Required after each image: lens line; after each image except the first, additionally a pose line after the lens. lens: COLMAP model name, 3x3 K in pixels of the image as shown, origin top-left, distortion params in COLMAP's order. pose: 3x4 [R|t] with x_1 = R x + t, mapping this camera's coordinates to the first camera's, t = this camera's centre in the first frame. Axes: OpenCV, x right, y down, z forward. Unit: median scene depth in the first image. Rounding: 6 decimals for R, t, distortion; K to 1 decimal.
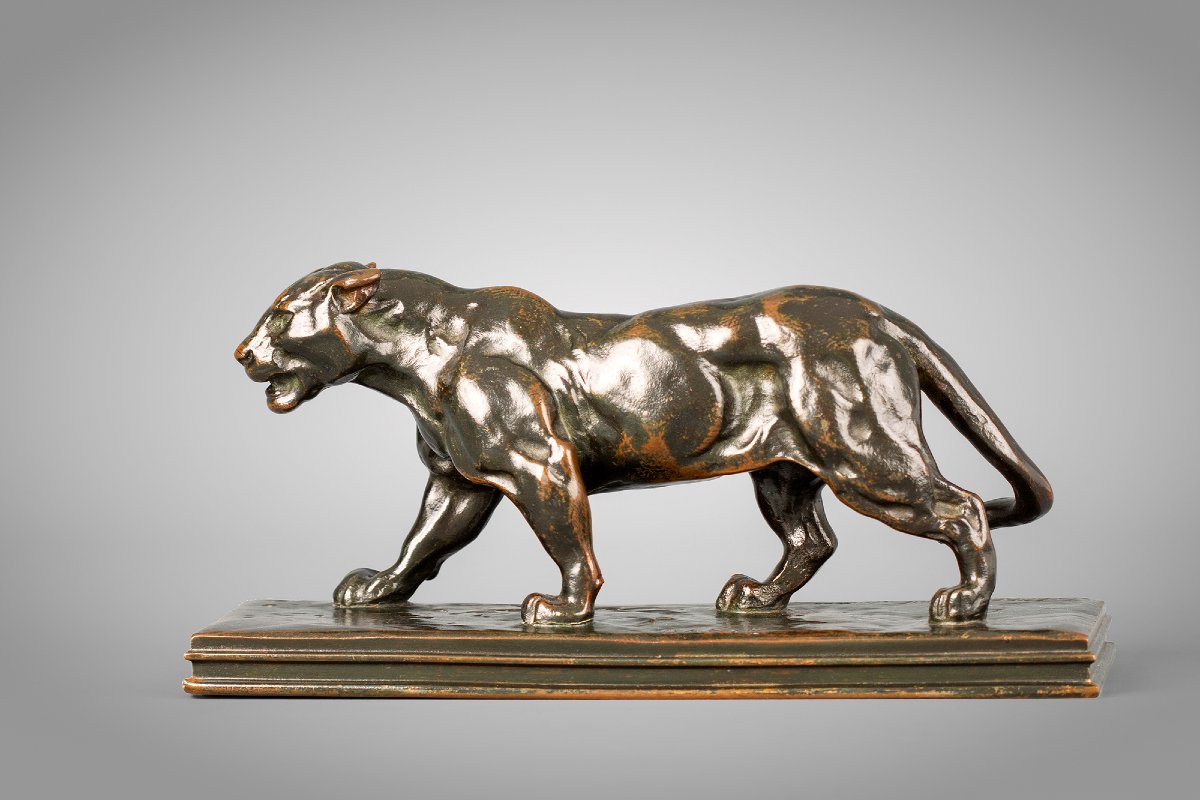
lens RADIAL K [[5541.4, 0, 600.0], [0, 5541.4, 400.0], [0, 0, 1]] dist [-0.063789, -4.254852]
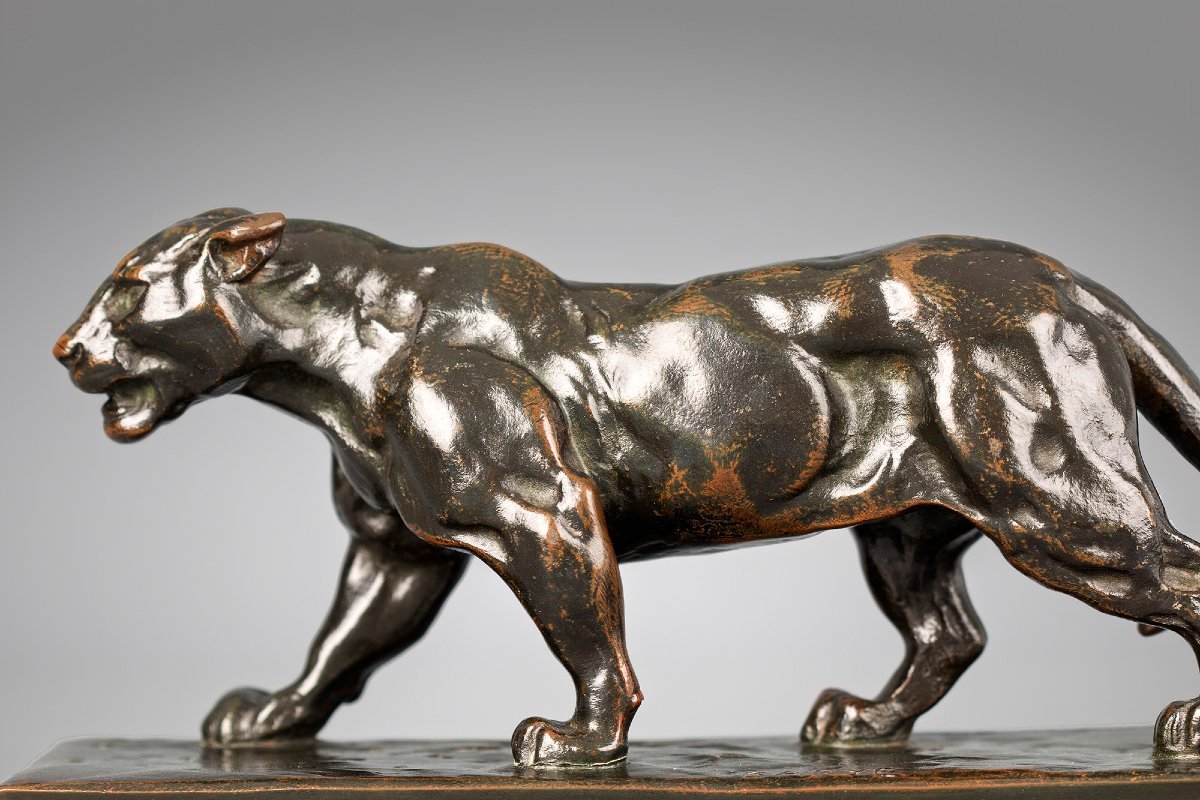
lens RADIAL K [[5541.4, 0, 600.0], [0, 5541.4, 400.0], [0, 0, 1]] dist [-0.063789, -4.254852]
pose [[0.997766, -0.006185, 0.066514, -0.046331], [0.008600, 0.999311, -0.036096, 0.021475], [-0.066245, 0.036588, 0.997132, 0.363705]]
